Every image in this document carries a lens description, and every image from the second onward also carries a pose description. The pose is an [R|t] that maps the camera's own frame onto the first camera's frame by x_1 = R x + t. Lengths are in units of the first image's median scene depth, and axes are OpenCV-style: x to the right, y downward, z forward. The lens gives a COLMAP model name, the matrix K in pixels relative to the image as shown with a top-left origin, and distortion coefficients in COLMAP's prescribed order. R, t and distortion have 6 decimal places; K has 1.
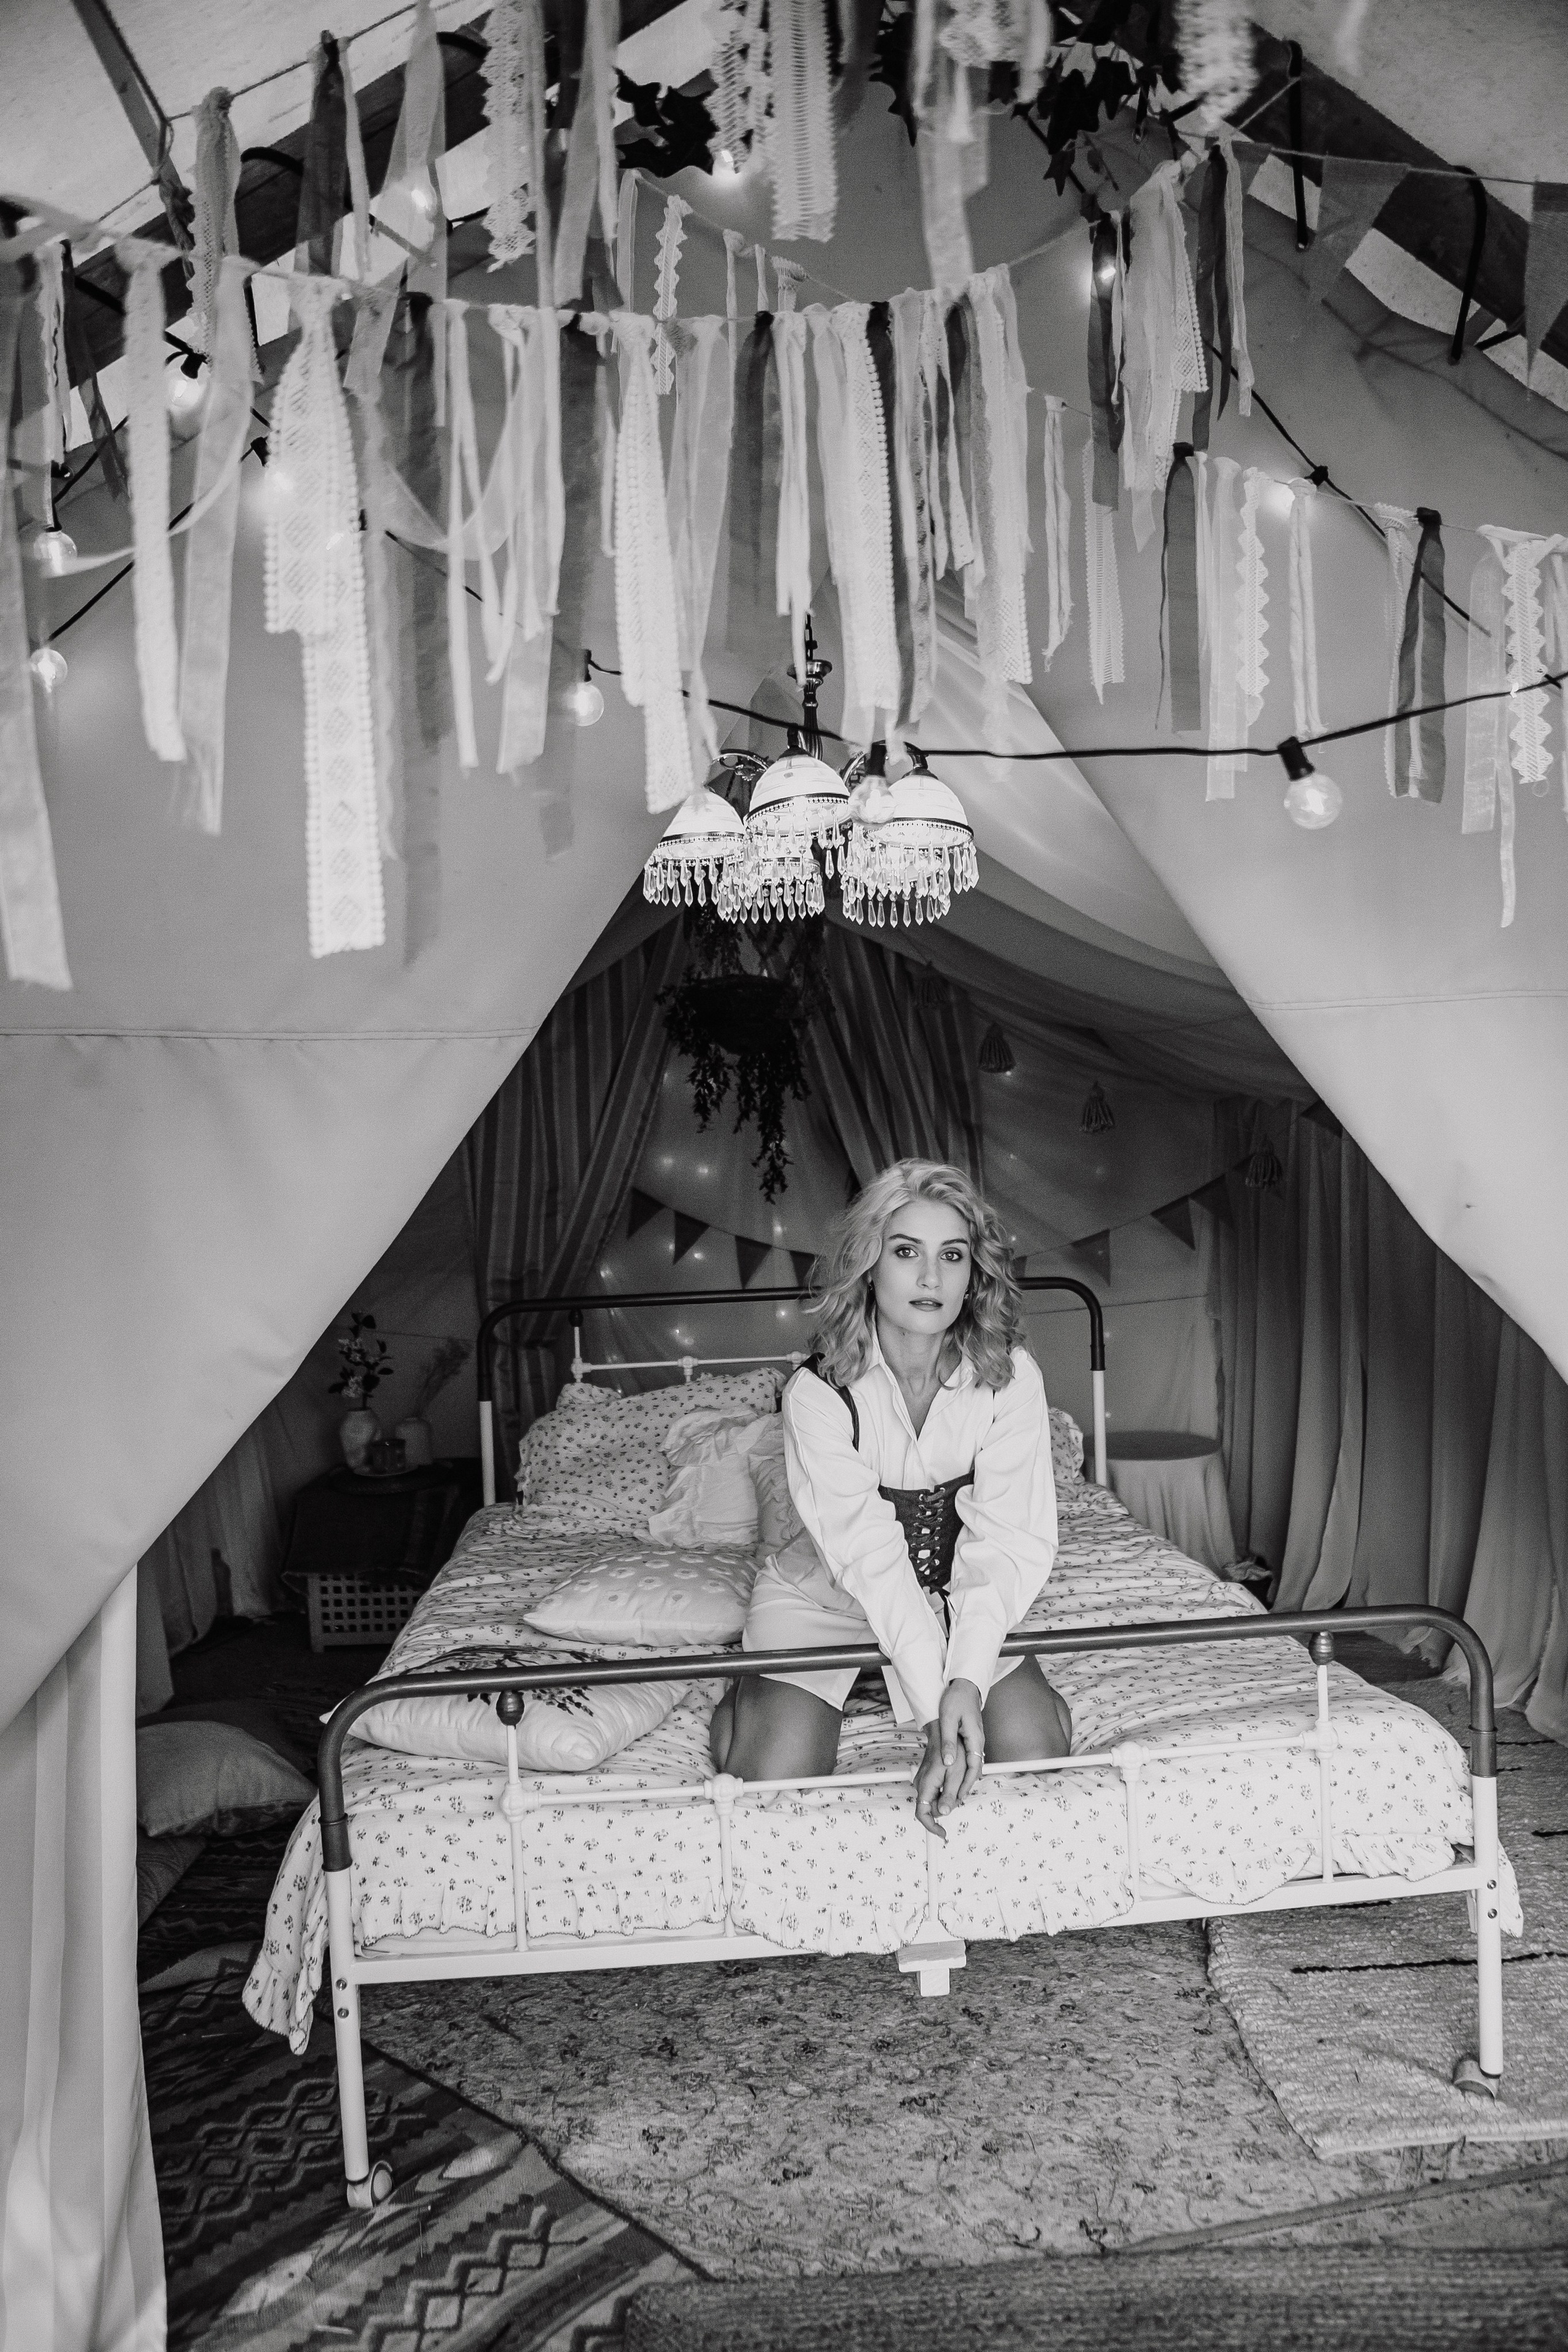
lens RADIAL K [[1613.5, 0, 786.8], [0, 1613.5, 1188.6], [0, 0, 1]] dist [-0.105556, 0.058224]
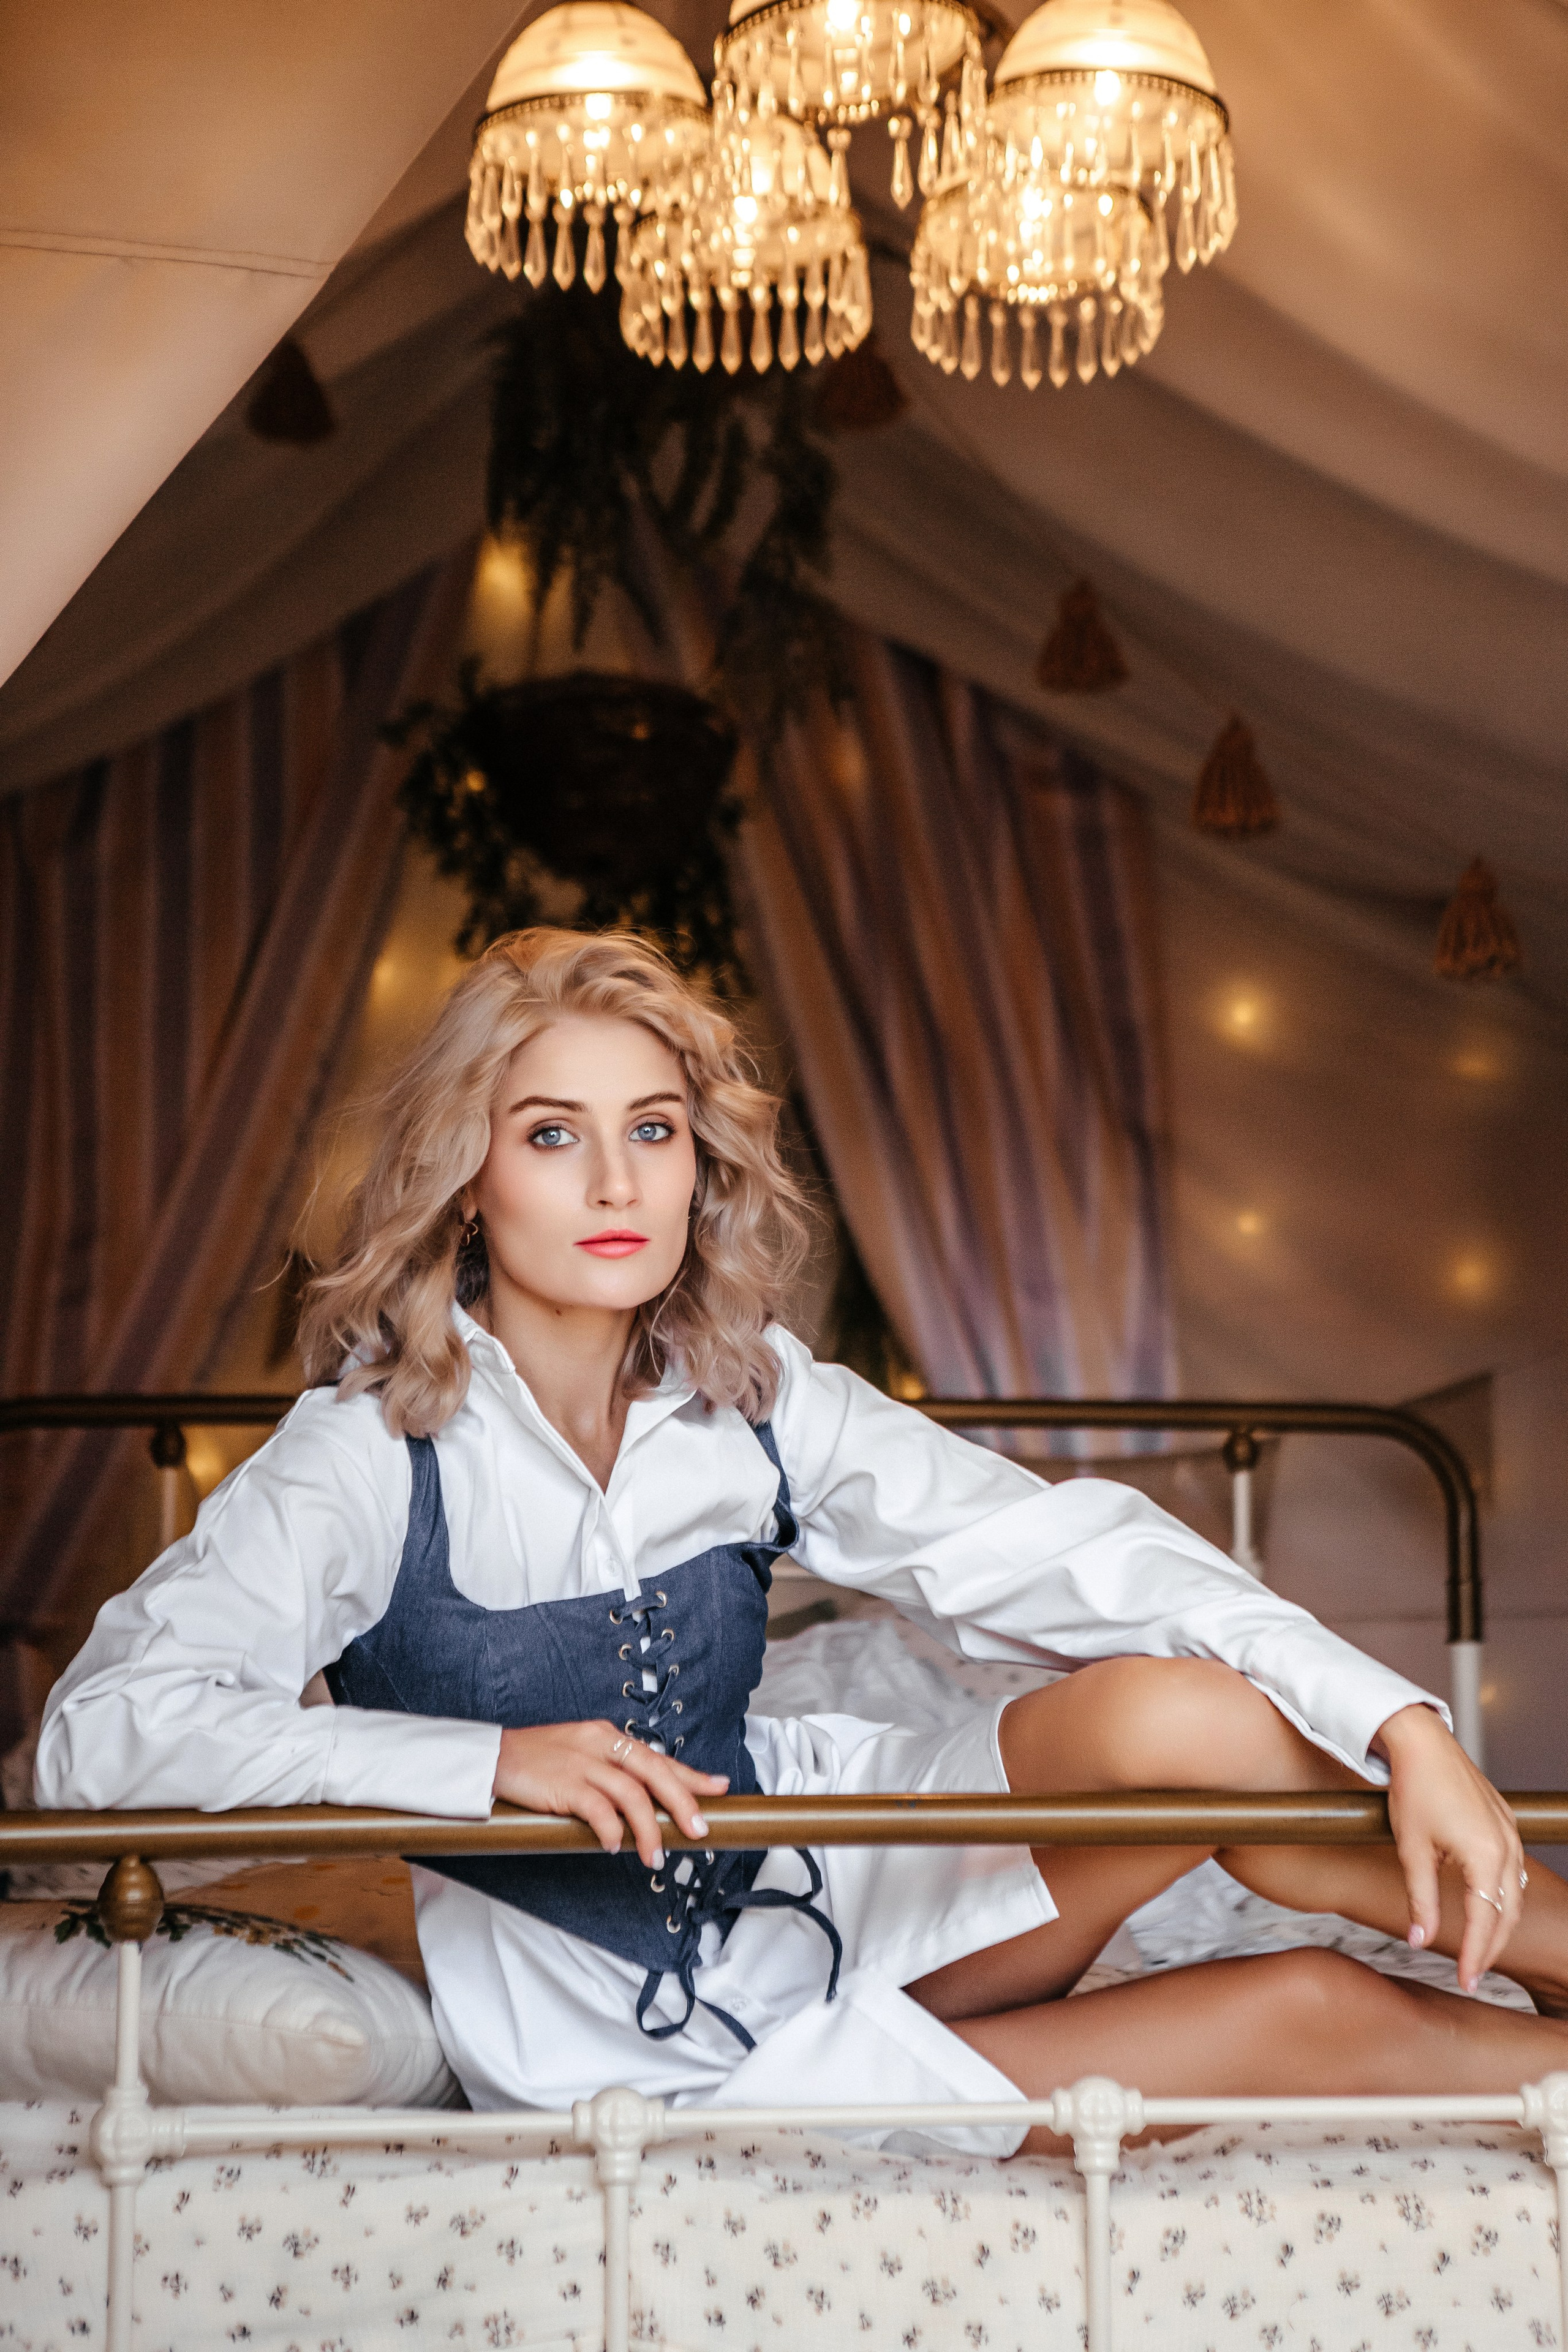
lens RADIAL K [[4455.3, 0, 793.3], [0, 4455.3, 1132.1], [0, 0, 1]] dist [0.214255, 0.226223]
pose [[0.998143, 0.041274, 0.044794, -0.043009], [-0.035702, 0.992280, -0.118764, 0.189170], [-0.049350, 0.116944, 0.991912, -0.176078]]
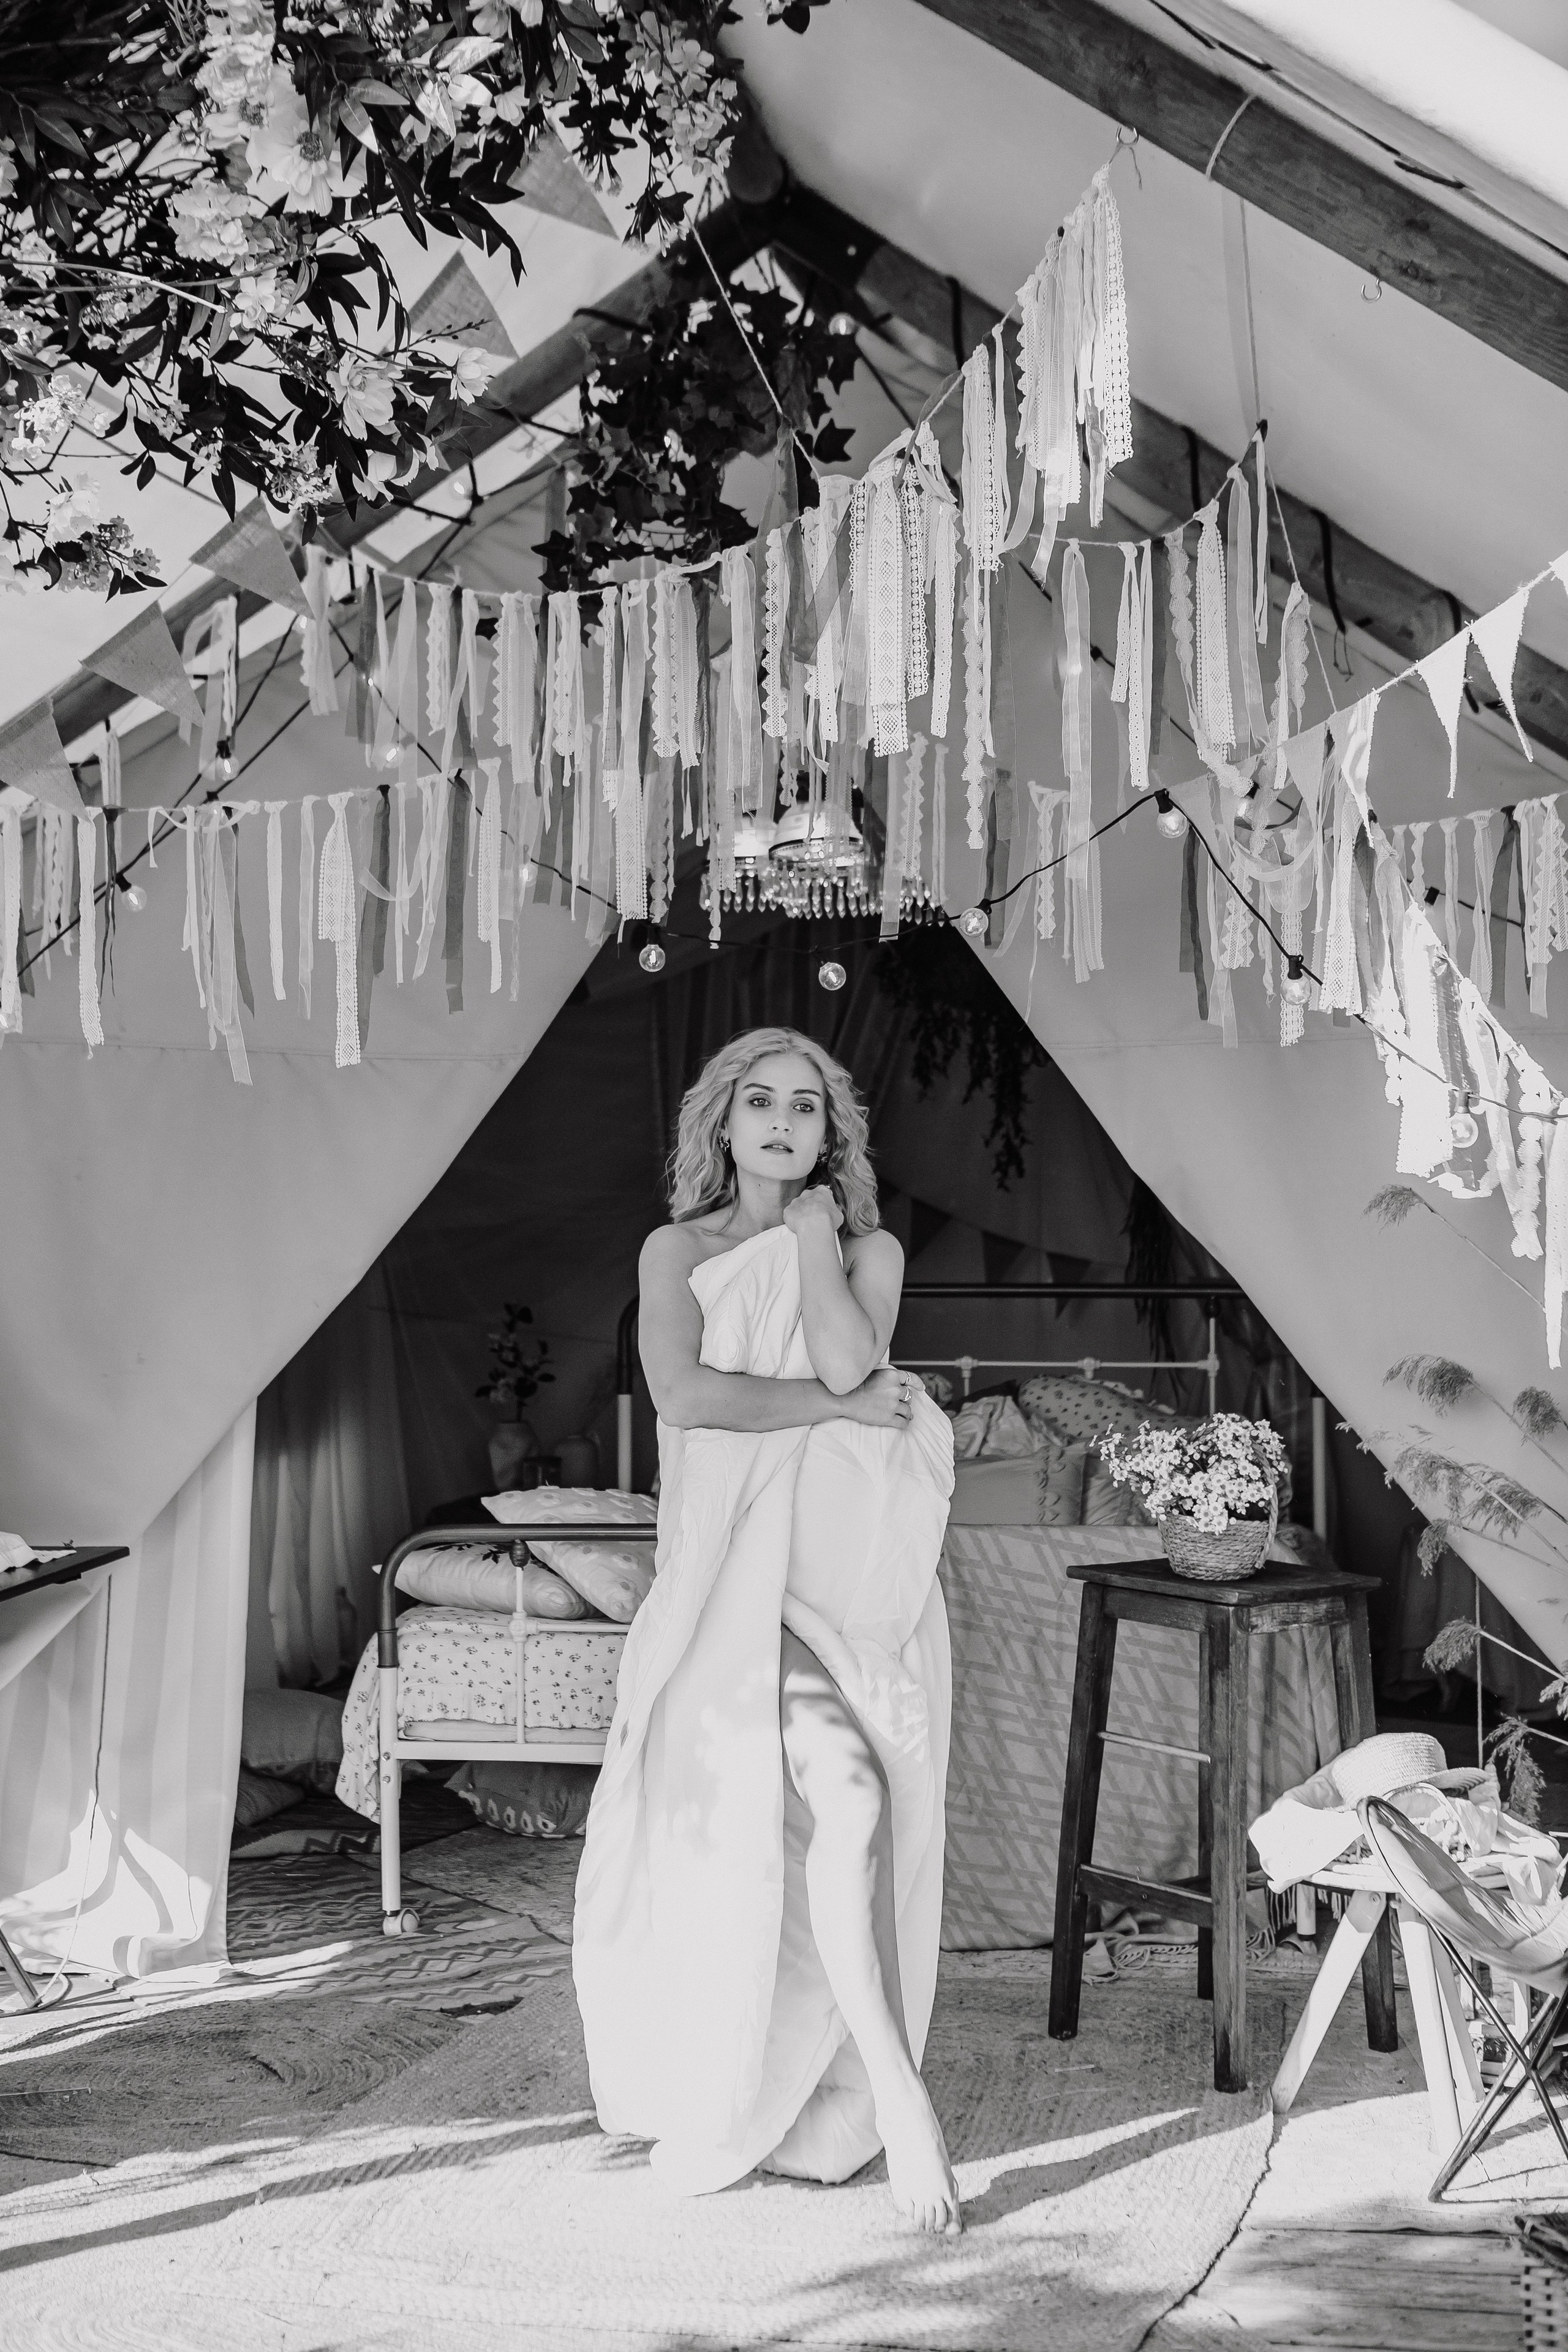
lens RADIAL K [[3393.0, 0, 797.1], [0, 3393.0, 1184.1], [0, 0, 1]] dist [0.012033, -0.040293]
pose [[0.972444, 0.032887, -0.230805, 0.506137], [-0.031992, 0.999459, 0.007620, -0.007109], [0.230931, -0.000026, 0.972970, -1.238640]]
